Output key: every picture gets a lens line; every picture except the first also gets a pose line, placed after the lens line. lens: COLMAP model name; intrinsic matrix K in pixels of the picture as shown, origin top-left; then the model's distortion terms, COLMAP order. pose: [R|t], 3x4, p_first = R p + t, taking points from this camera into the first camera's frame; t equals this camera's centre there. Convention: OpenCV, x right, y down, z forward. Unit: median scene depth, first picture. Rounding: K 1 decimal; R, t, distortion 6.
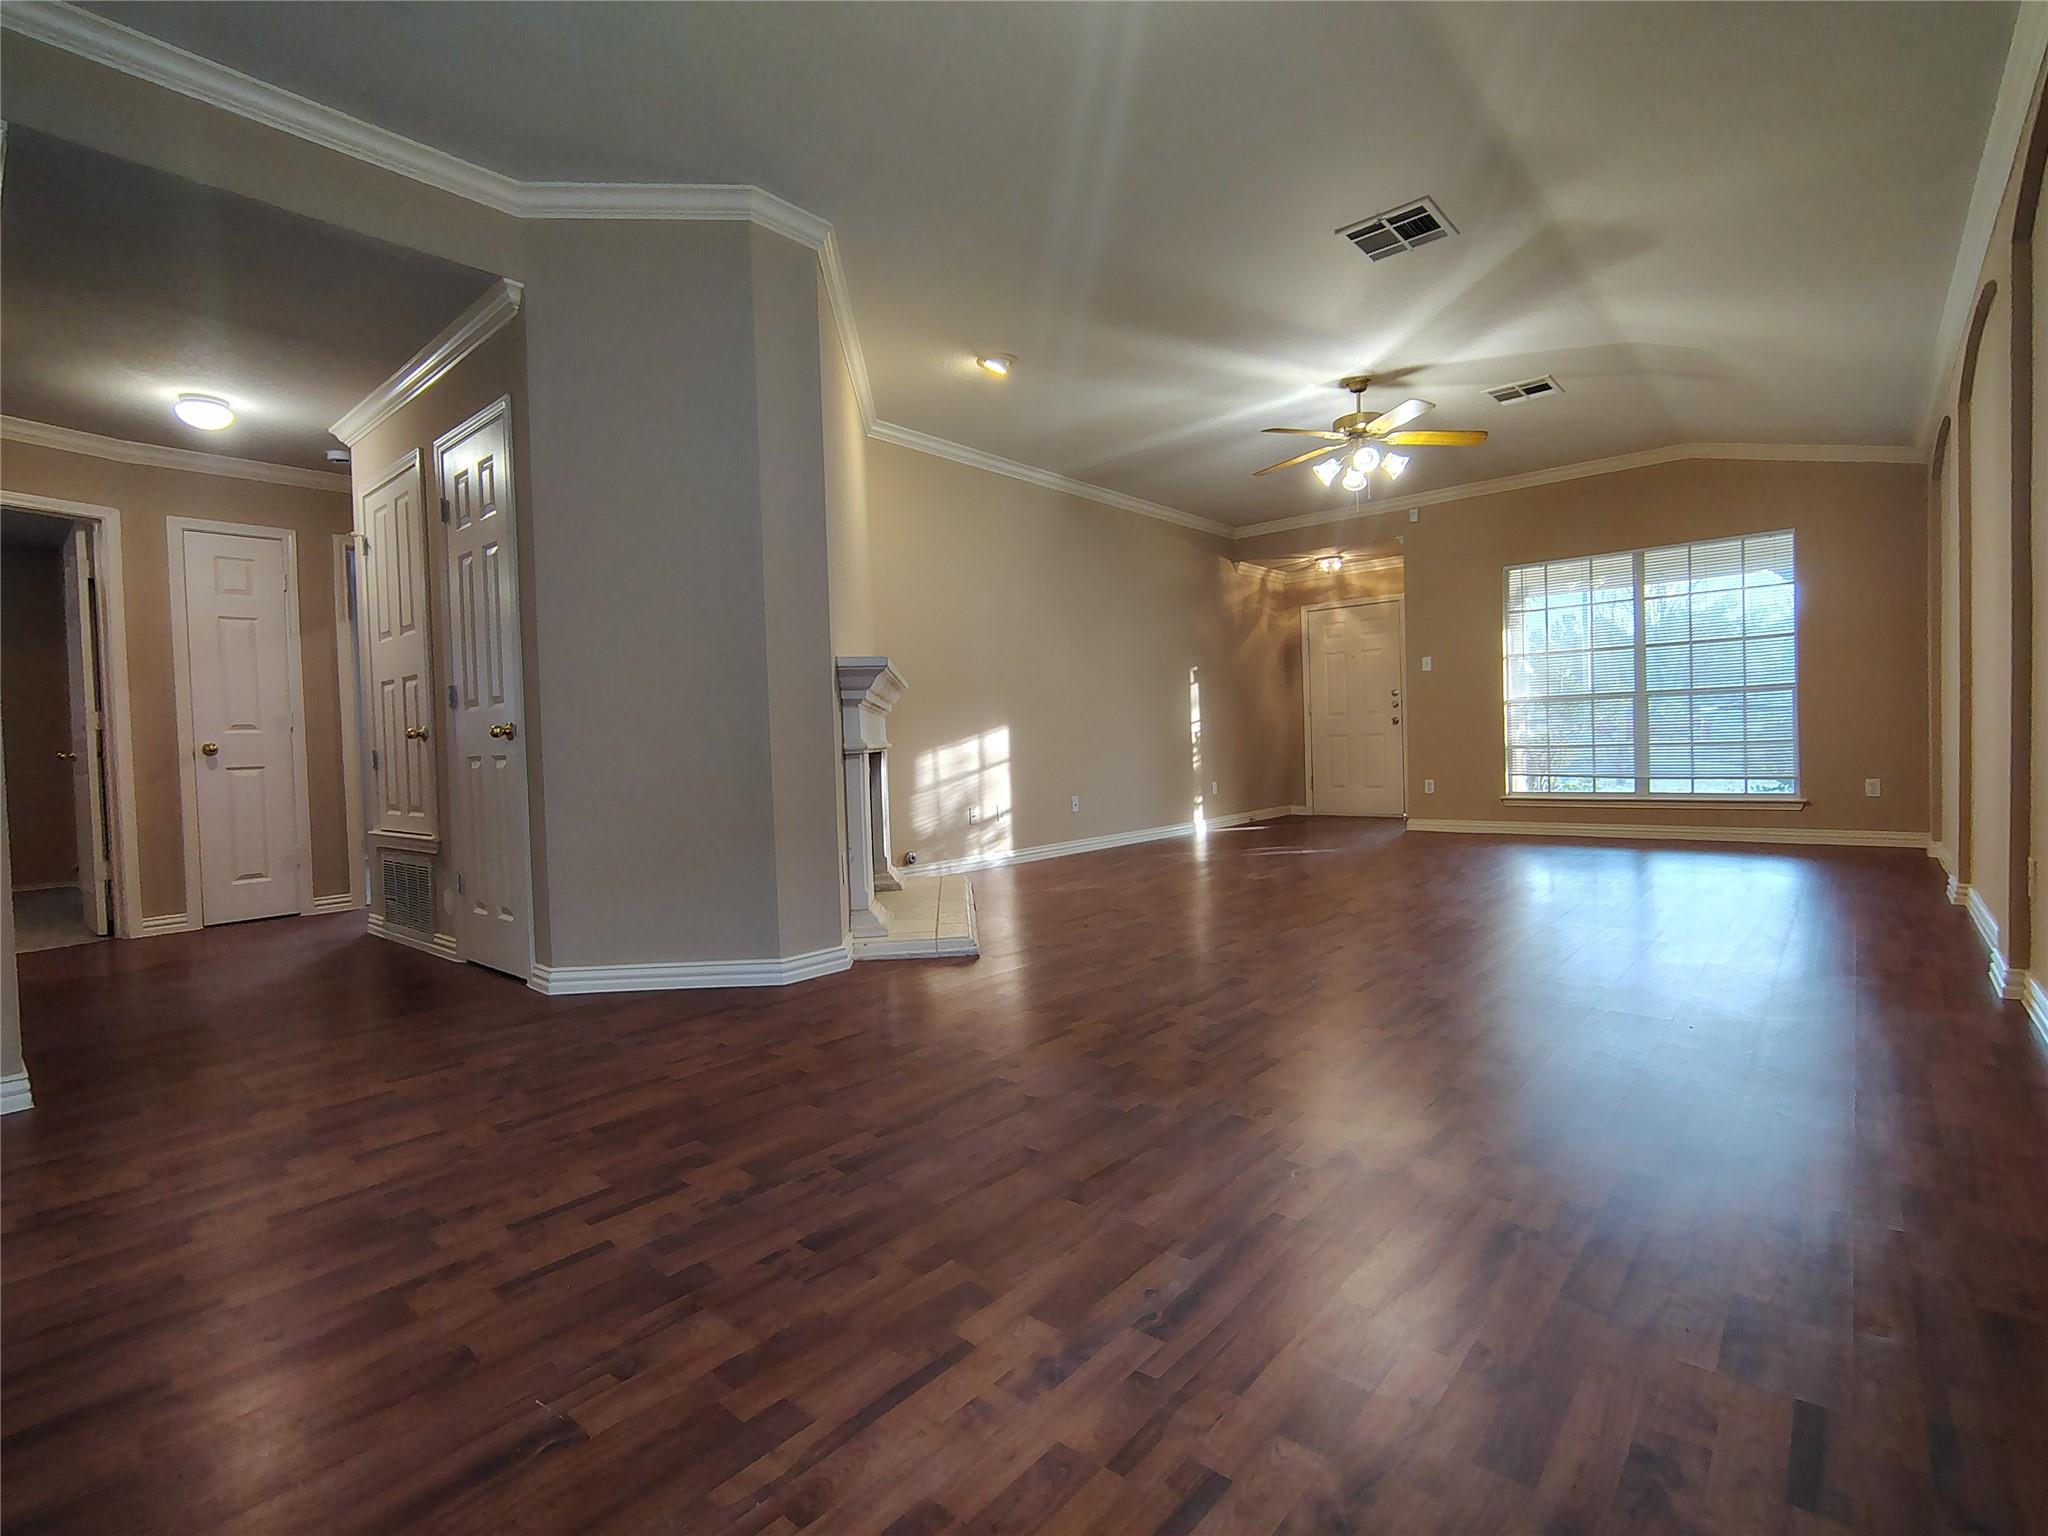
lens RADIAL K [[961.3, 0, 1031.4], [0, 961.3, 764.2], [0, 0, 1]] dist [-0.005822, -0.000209]
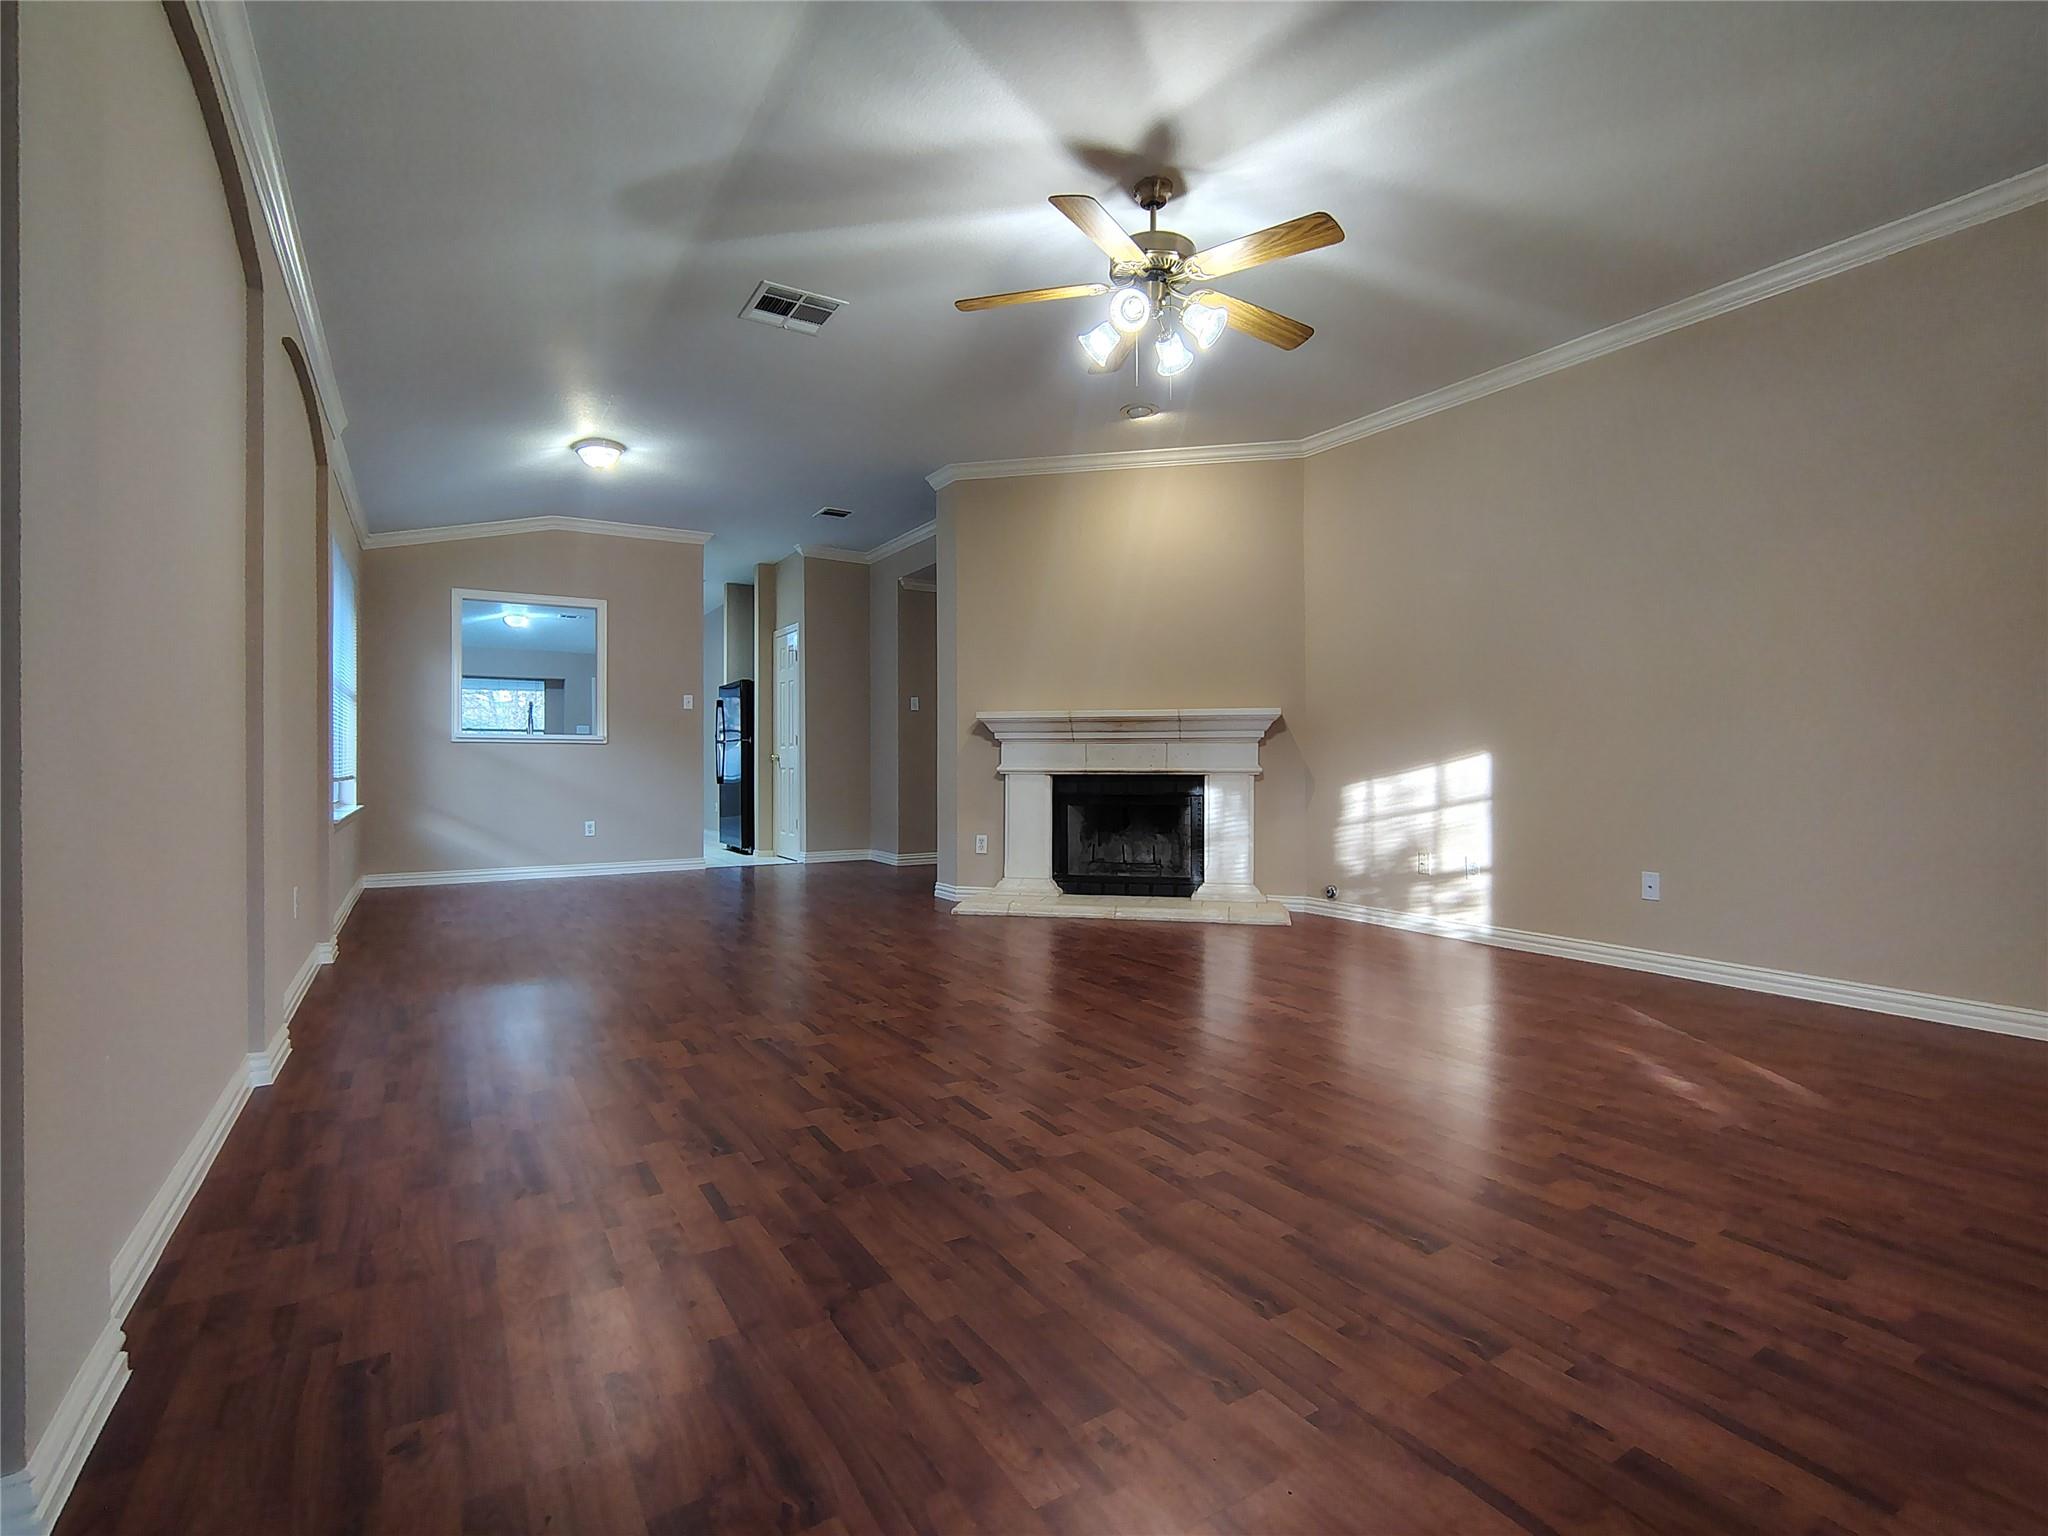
lens RADIAL K [[961.3, 0, 1031.4], [0, 961.3, 772.4], [0, 0, 1]] dist [-0.005822, -0.000209]
pose [[-0.313698, 0.030220, -0.949042, 0.786632], [-0.014245, 0.999231, 0.036527, -0.046382], [0.949416, 0.024977, -0.313027, 0.937905]]
